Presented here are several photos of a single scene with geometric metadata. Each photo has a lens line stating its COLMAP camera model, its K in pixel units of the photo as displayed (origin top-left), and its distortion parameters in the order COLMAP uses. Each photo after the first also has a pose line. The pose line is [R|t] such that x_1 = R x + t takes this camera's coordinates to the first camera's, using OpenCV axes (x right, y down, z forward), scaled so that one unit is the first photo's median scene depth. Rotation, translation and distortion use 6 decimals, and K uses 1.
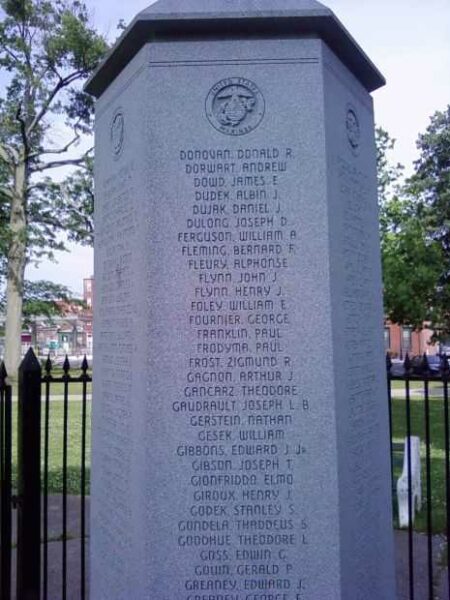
lens RADIAL K [[615.3, 0, 225.0], [0, 615.3, 300.0], [0, 0, 1]] dist [0.210357, -0.657368]
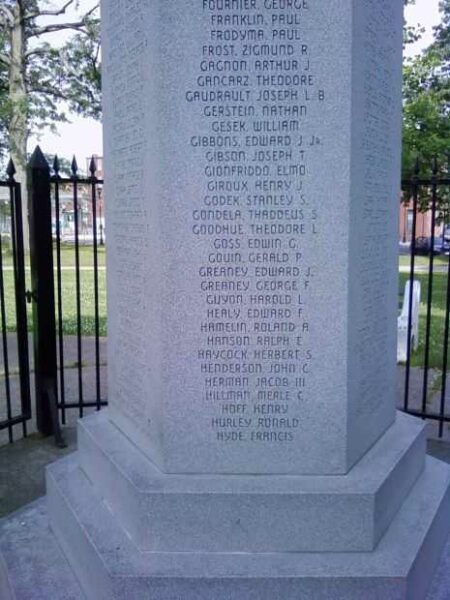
lens RADIAL K [[618.7, 0, 225.0], [0, 618.7, 300.0], [0, 0, 1]] dist [0.027491, -0.032874]
pose [[0.999917, 0.009504, -0.008732, -0.010791], [-0.007555, 0.979555, 0.201035, 0.290594], [0.010464, -0.200952, 0.979545, -0.027820]]
